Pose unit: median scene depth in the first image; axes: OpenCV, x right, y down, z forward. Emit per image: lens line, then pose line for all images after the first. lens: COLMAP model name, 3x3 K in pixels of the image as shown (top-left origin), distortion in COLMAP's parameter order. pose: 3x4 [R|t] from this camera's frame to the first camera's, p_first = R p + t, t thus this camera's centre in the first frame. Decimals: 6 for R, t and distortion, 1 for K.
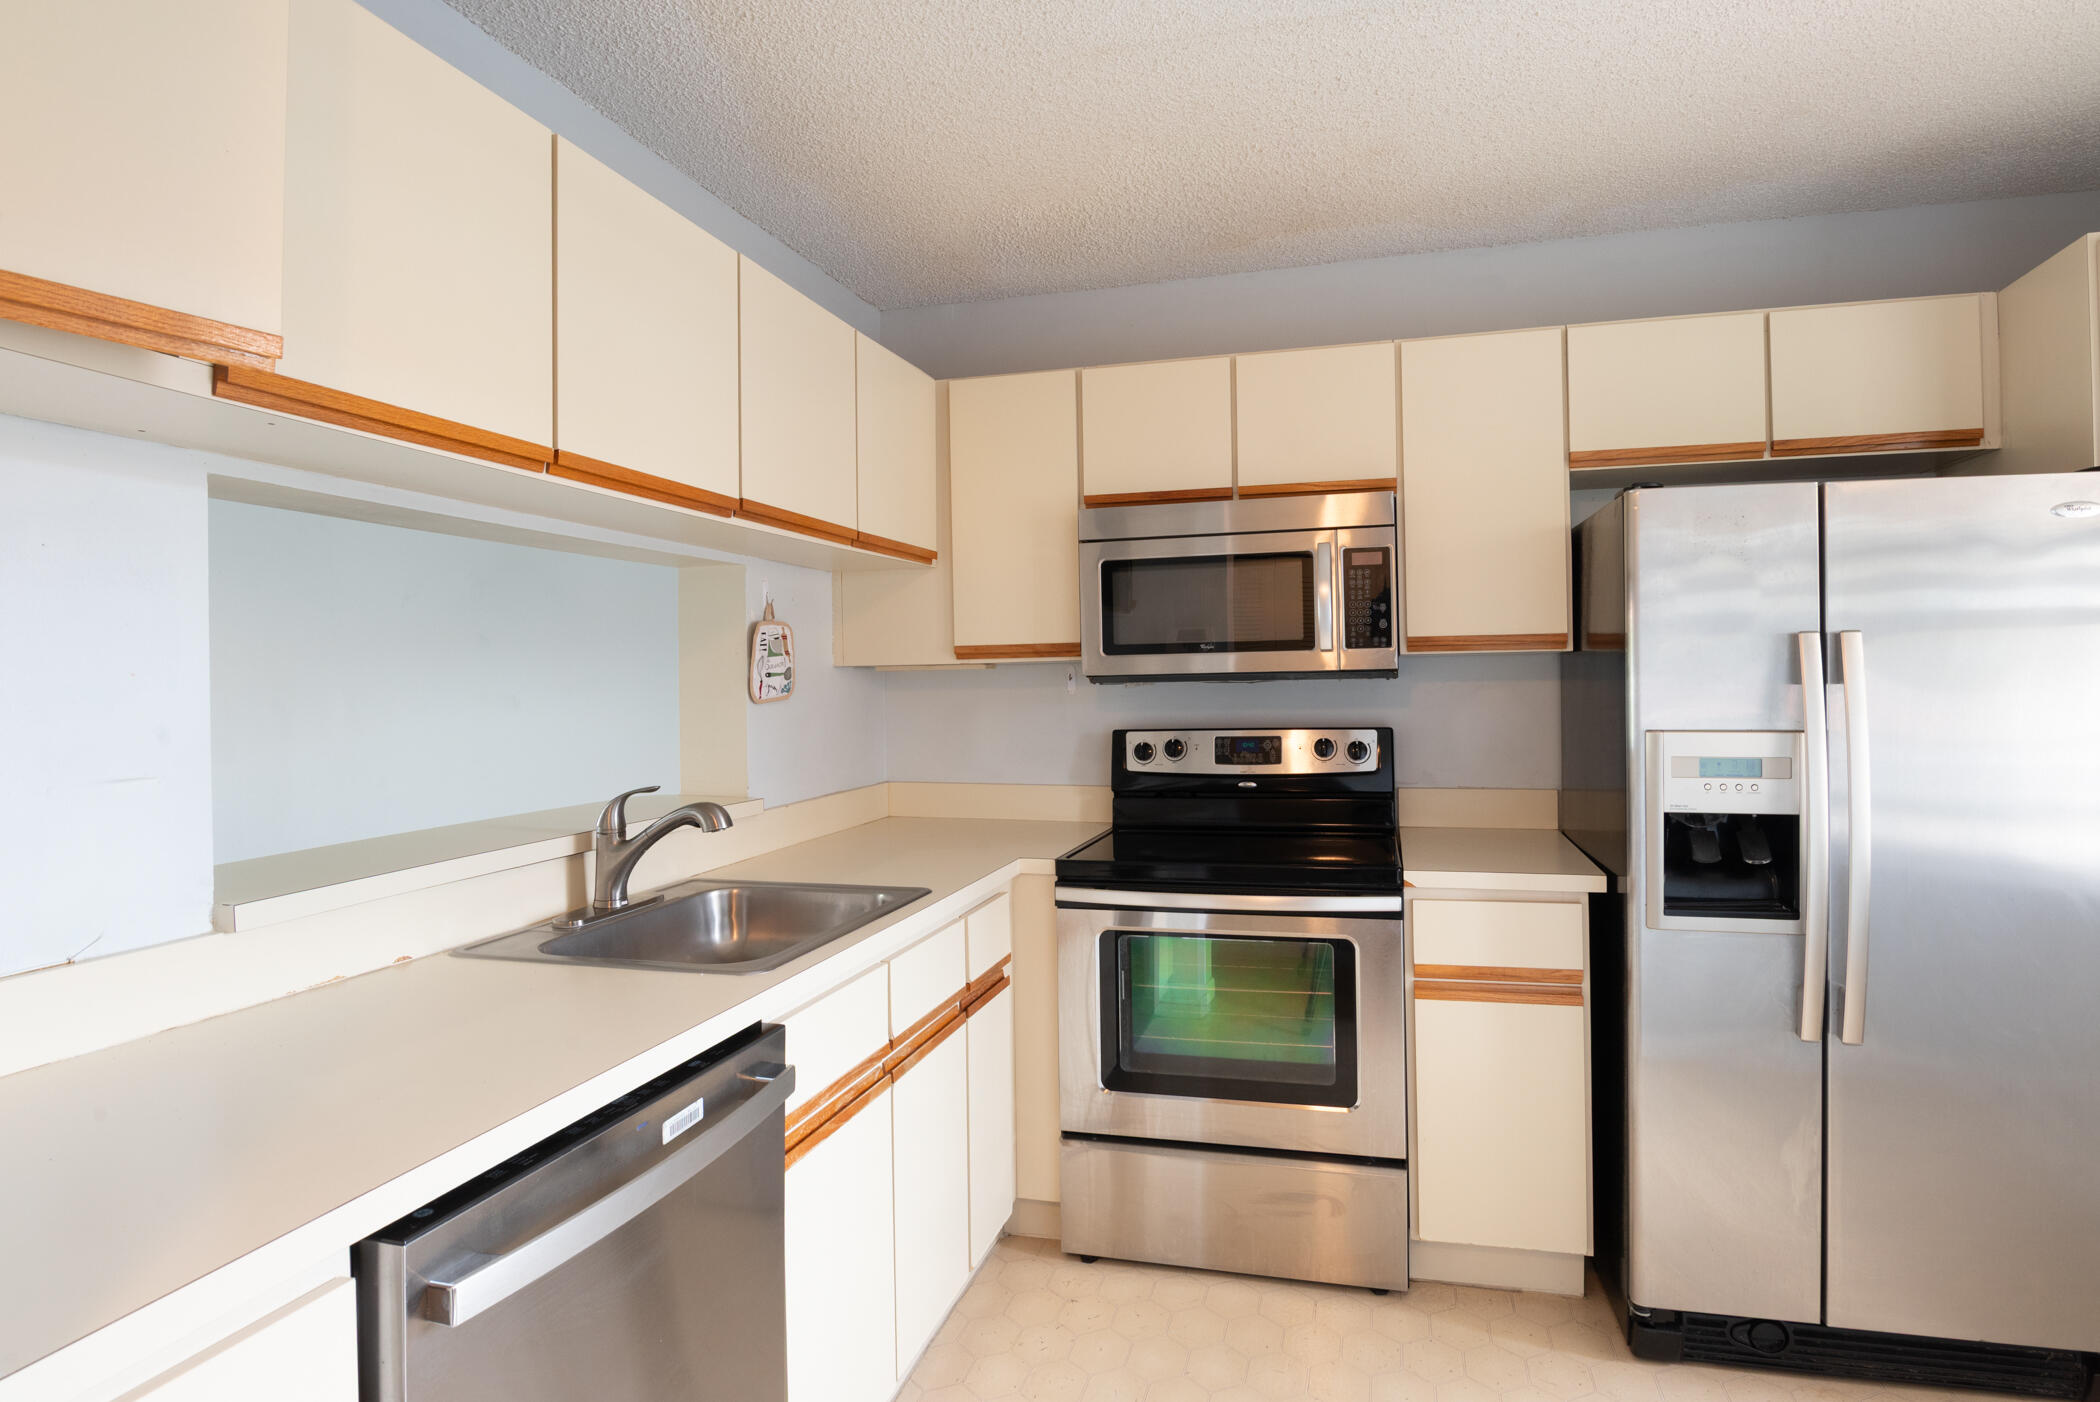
lens RADIAL K [[1075.3, 0, 1120.3], [0, 1075.3, 678.0], [0, 0, 1]] dist [-0.014631, -0.006512]
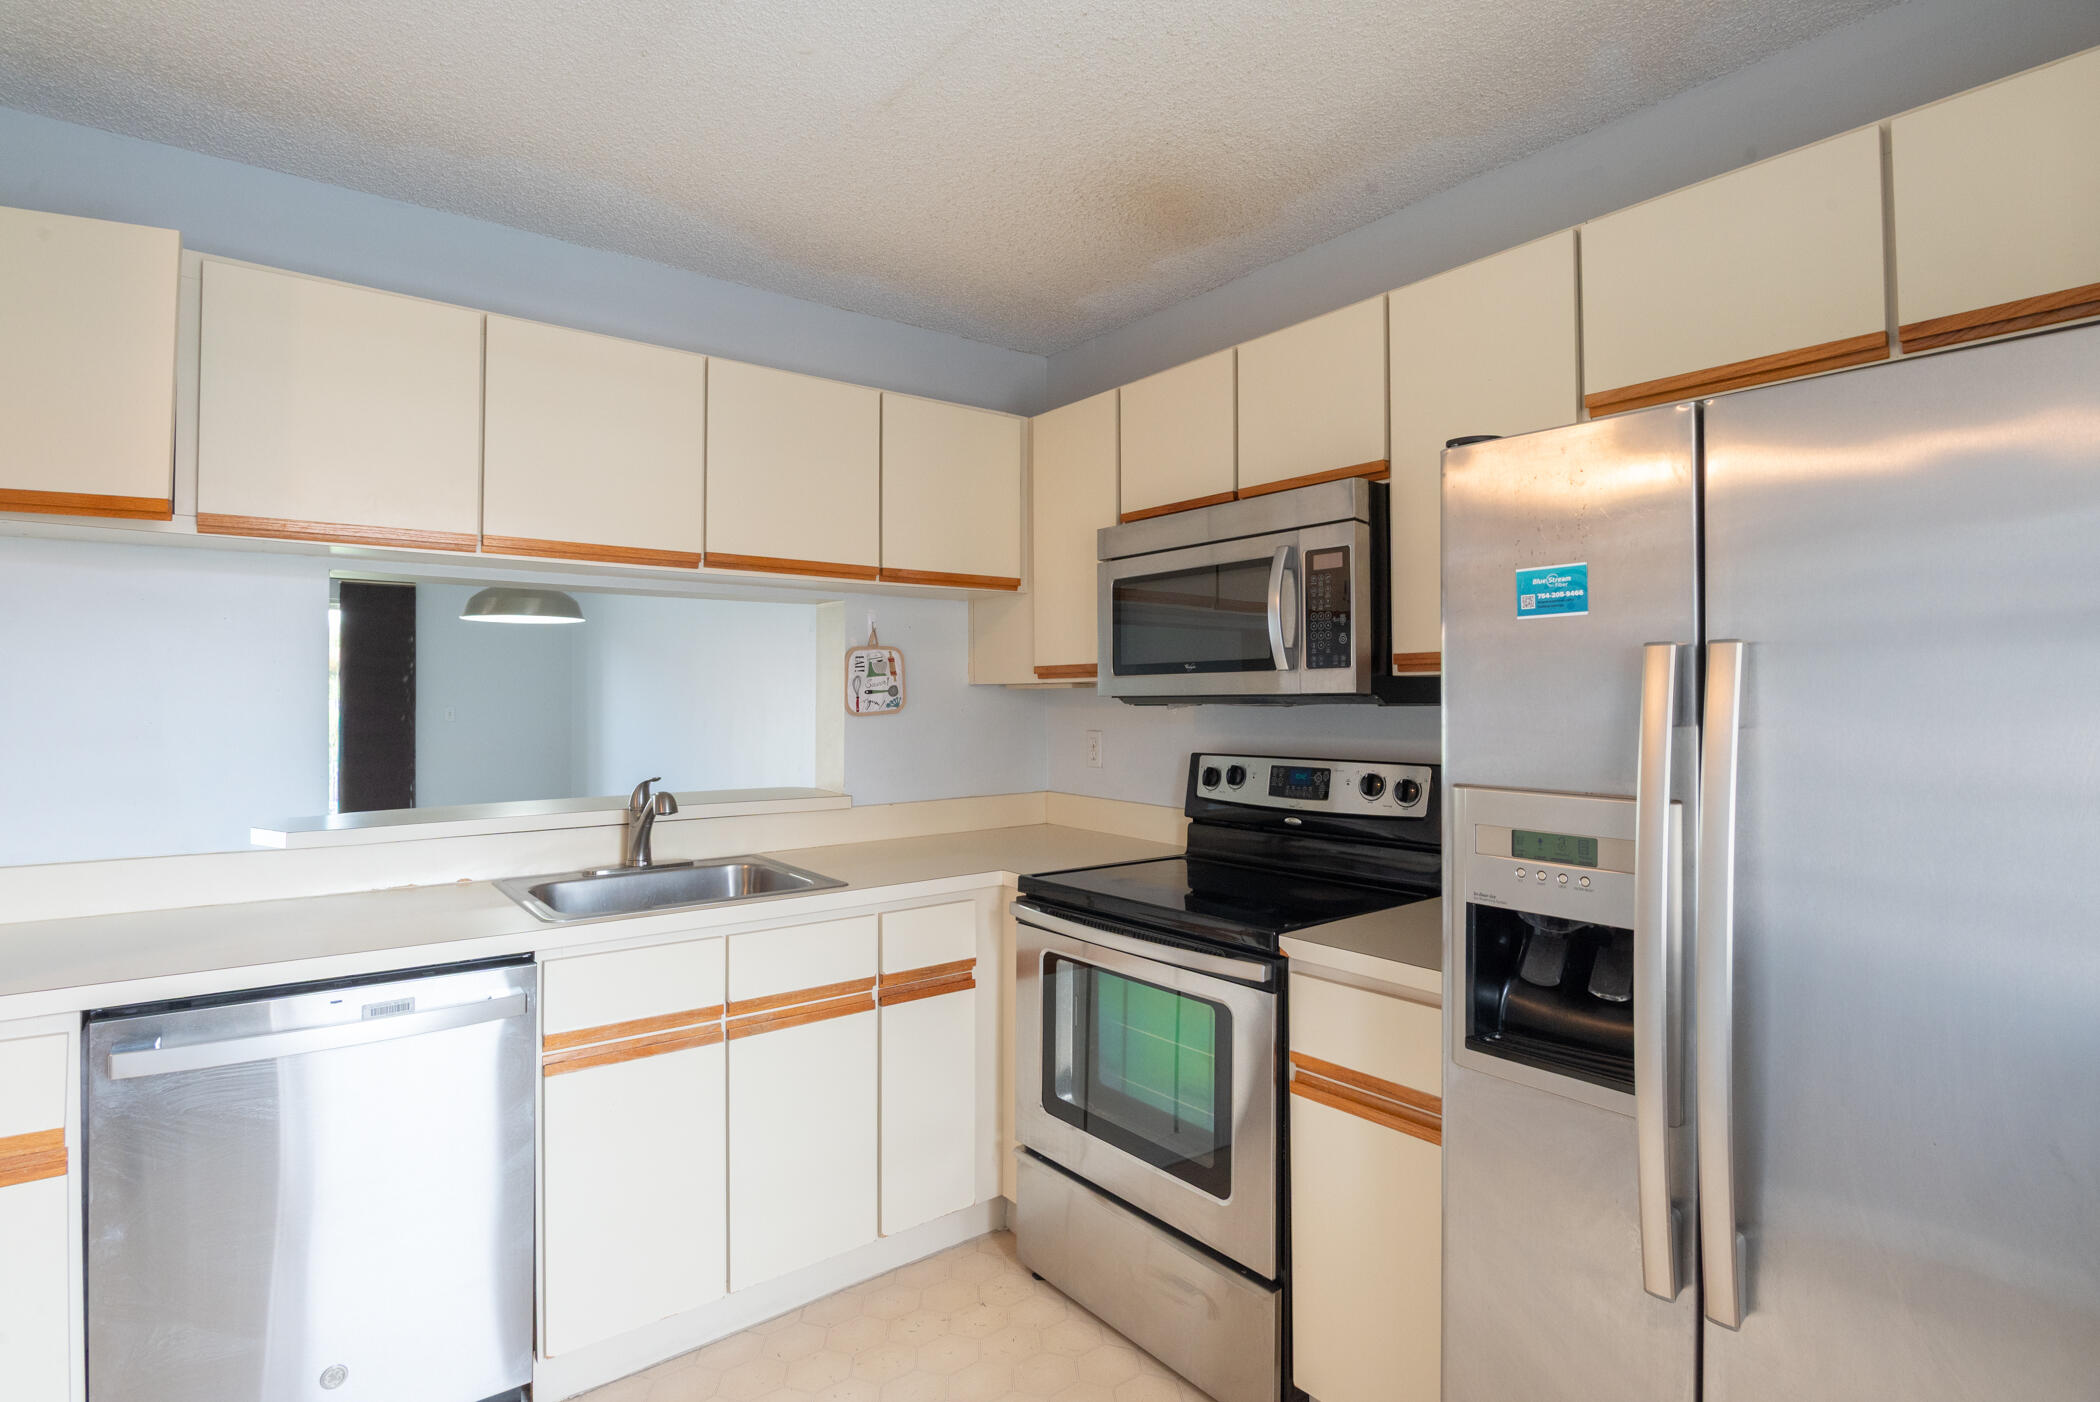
lens RADIAL K [[1043.9, 0, 1050.4], [0, 1043.9, 682.8], [0, 0, 1]] dist [-0.019821, -0.001553]
pose [[0.787895, 0.005772, -0.615783, 0.527103], [-0.010283, 0.999940, -0.003785, -0.010355], [0.615724, 0.009314, 0.787907, 0.212362]]
